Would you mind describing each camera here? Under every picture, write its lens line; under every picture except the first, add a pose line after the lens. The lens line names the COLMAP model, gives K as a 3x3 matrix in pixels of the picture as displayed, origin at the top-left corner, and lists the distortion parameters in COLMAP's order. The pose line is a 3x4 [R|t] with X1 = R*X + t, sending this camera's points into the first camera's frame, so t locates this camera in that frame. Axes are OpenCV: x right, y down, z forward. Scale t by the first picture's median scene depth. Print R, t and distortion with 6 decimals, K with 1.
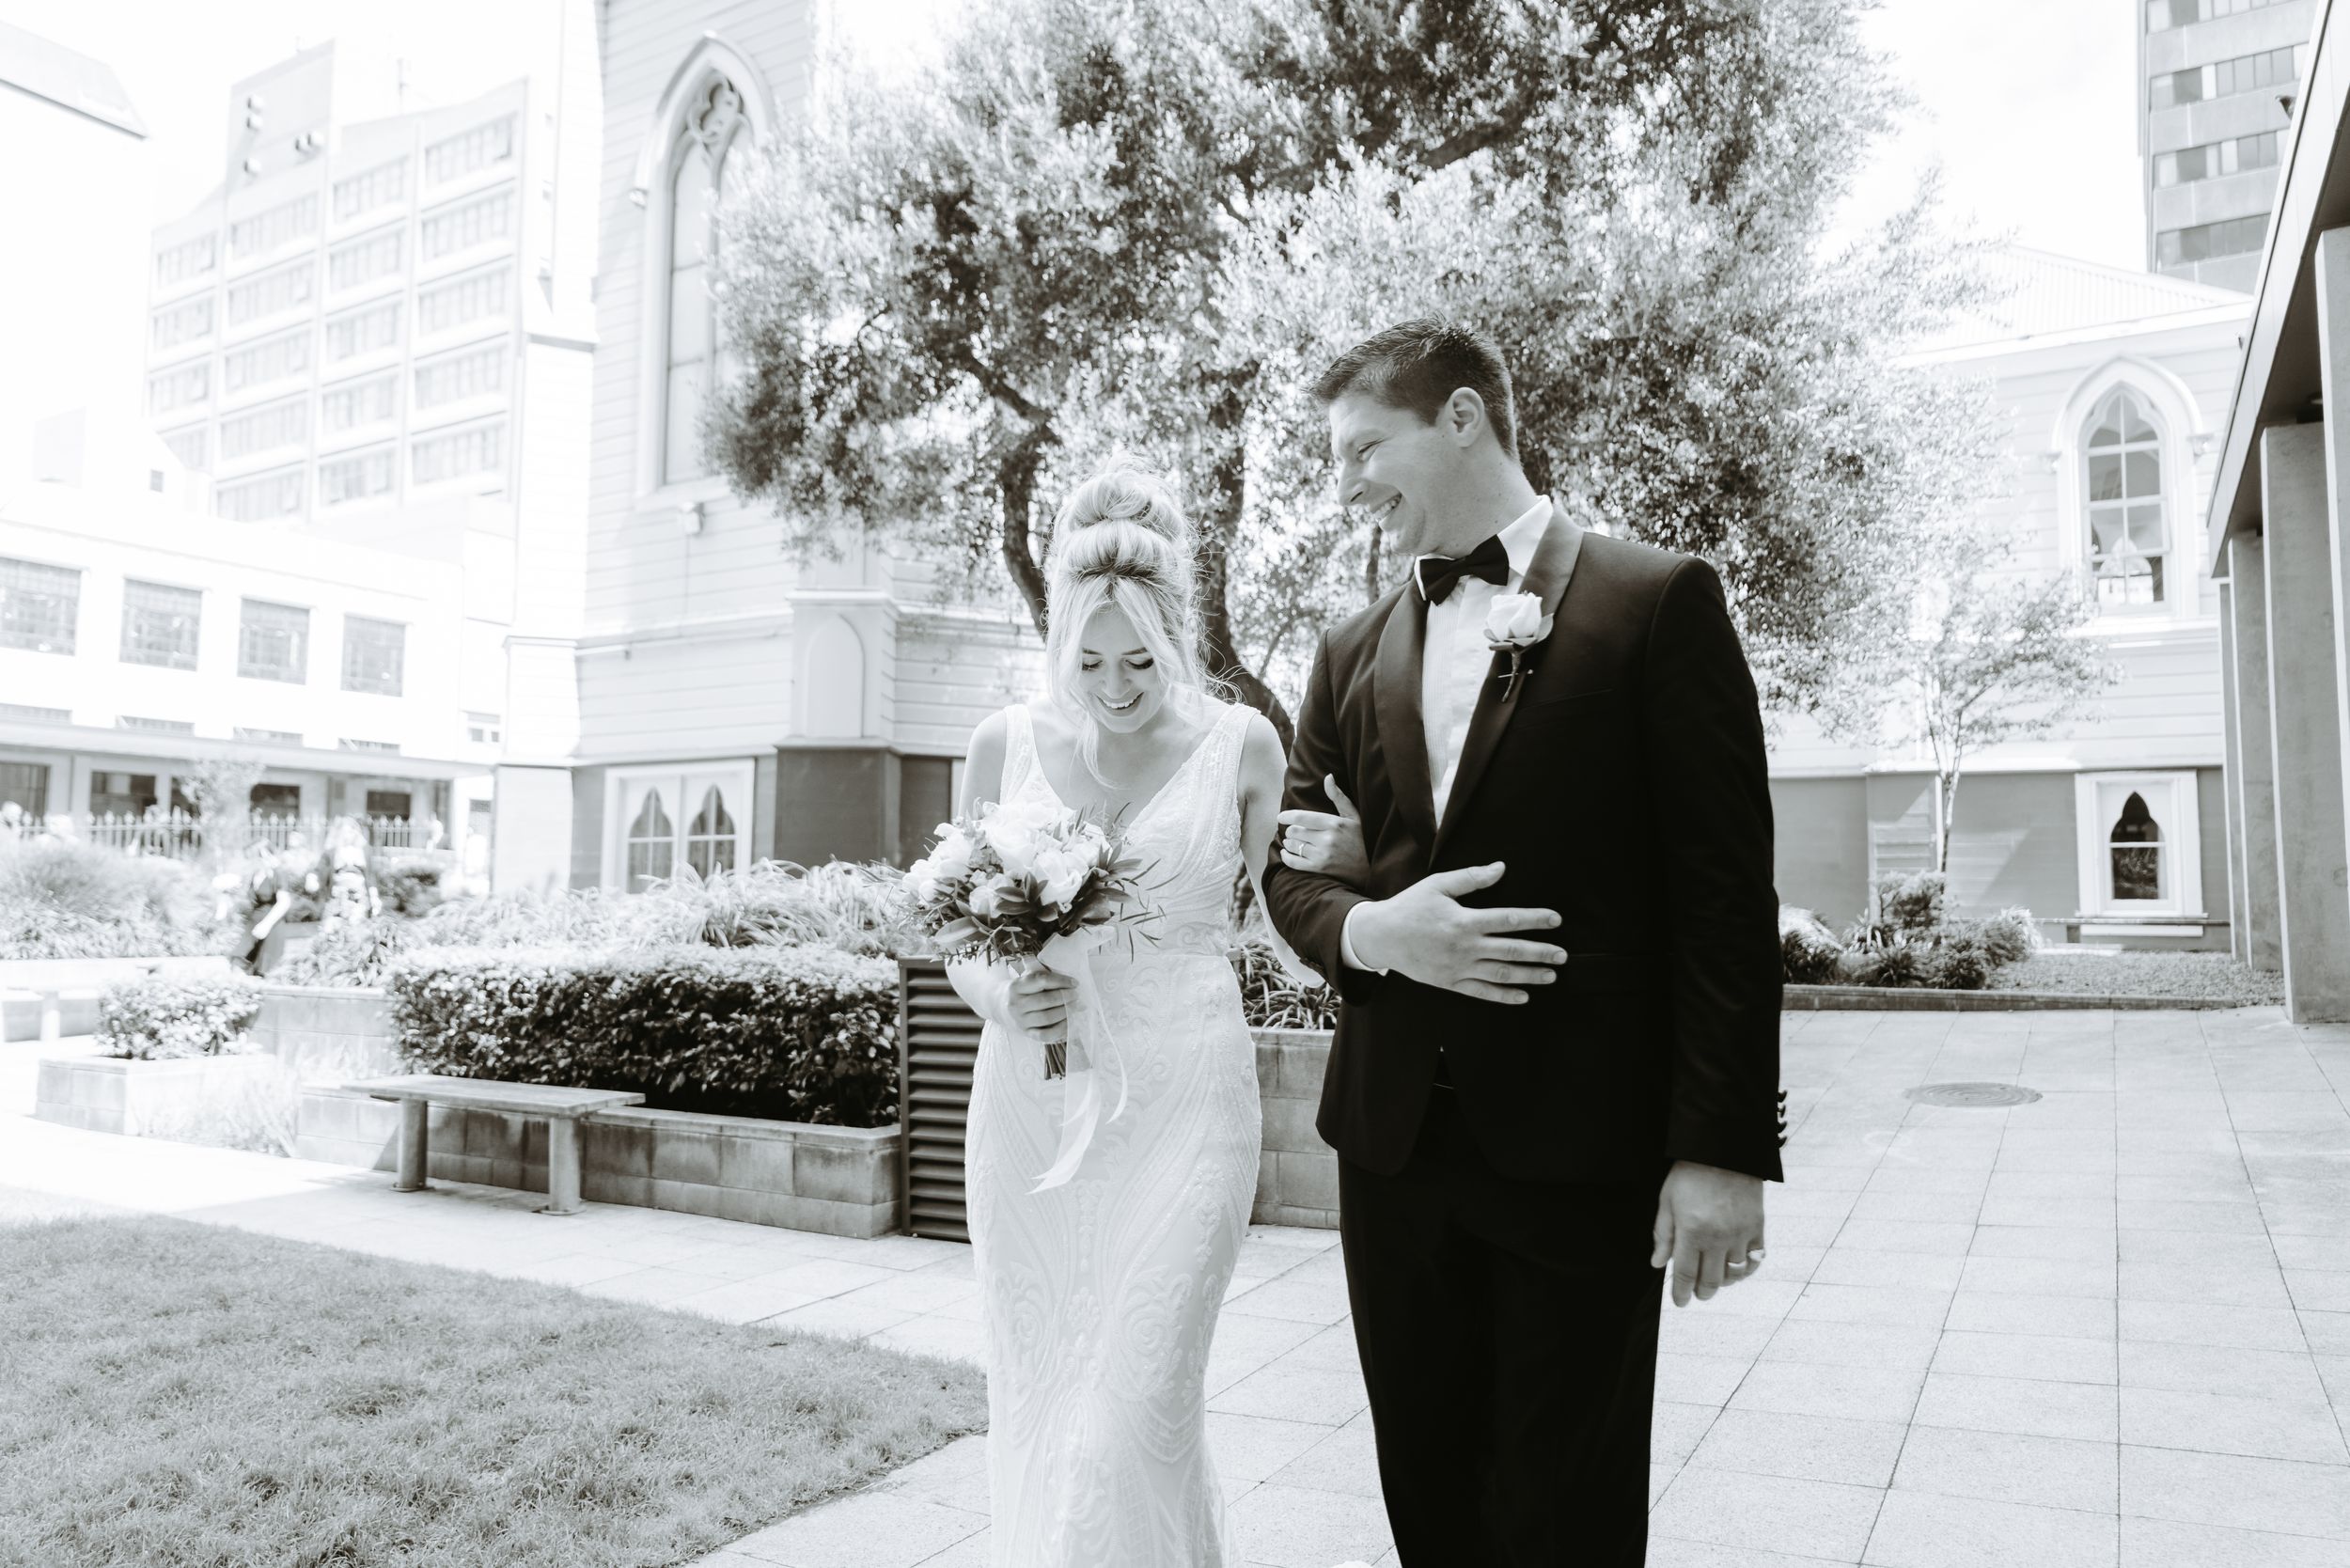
lens RADIAL K [[1564.1, 0, 1175.0], [0, 1564.1, 784.0], [0, 0, 1]] dist [-0.019434, 0.000059]
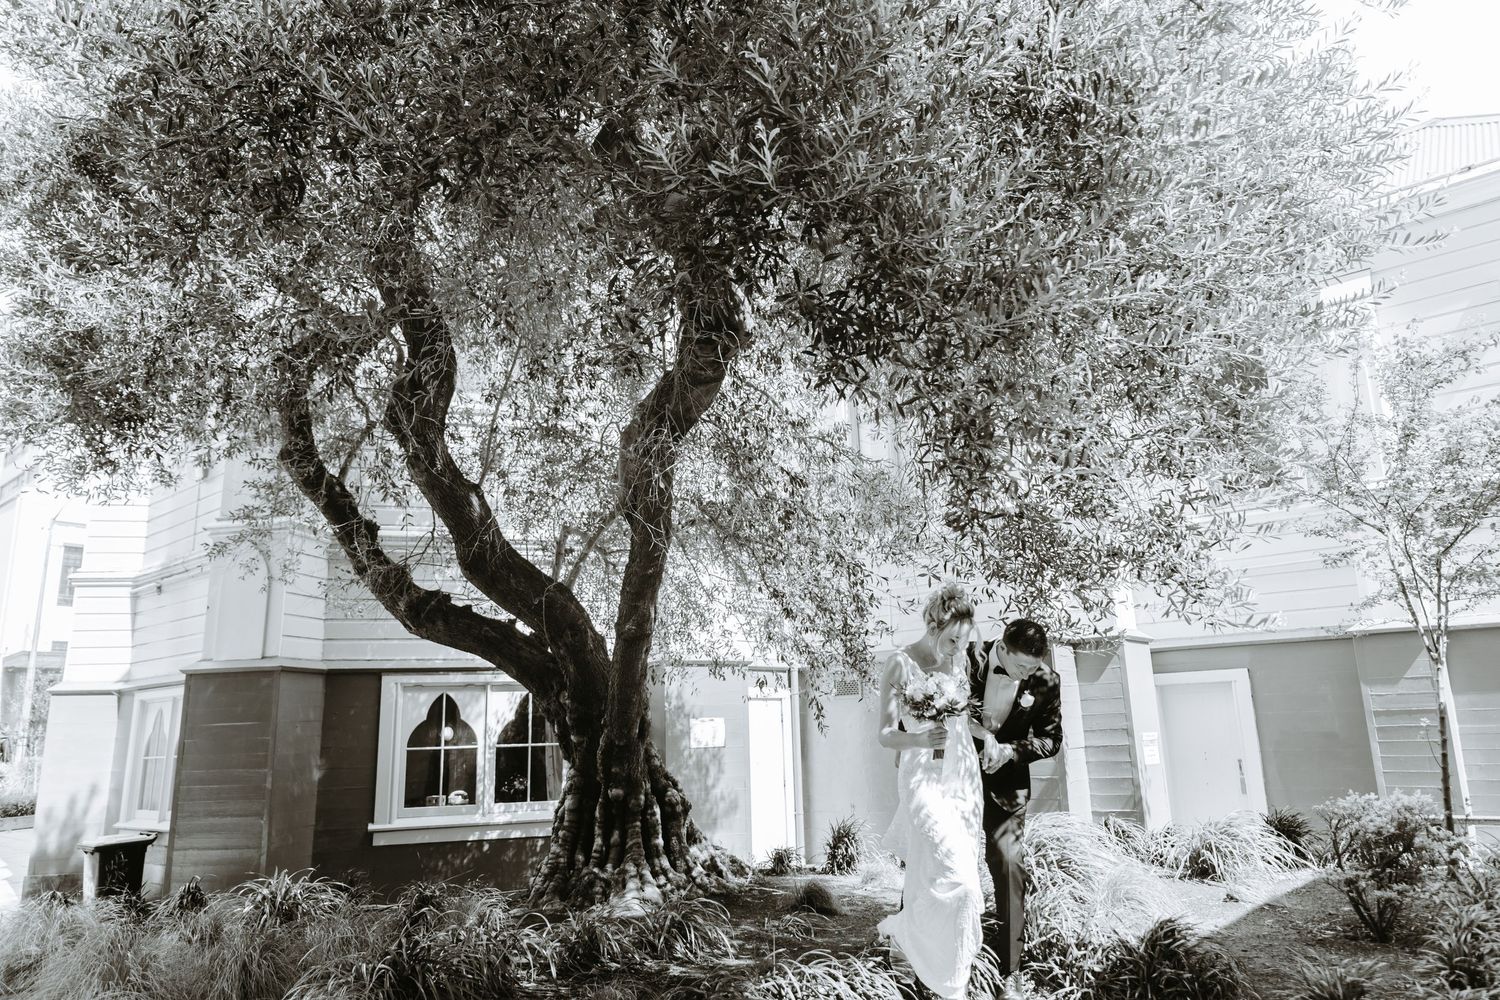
lens RADIAL K [[998.4, 0, 750.0], [0, 998.4, 500.0], [0, 0, 1]] dist [-0.019434, 0.000059]
pose [[0.980592, -0.078827, -0.179517, 0.236298], [0.051764, 0.987218, -0.150737, -0.017270], [0.189105, 0.138519, 0.972138, 0.403761]]
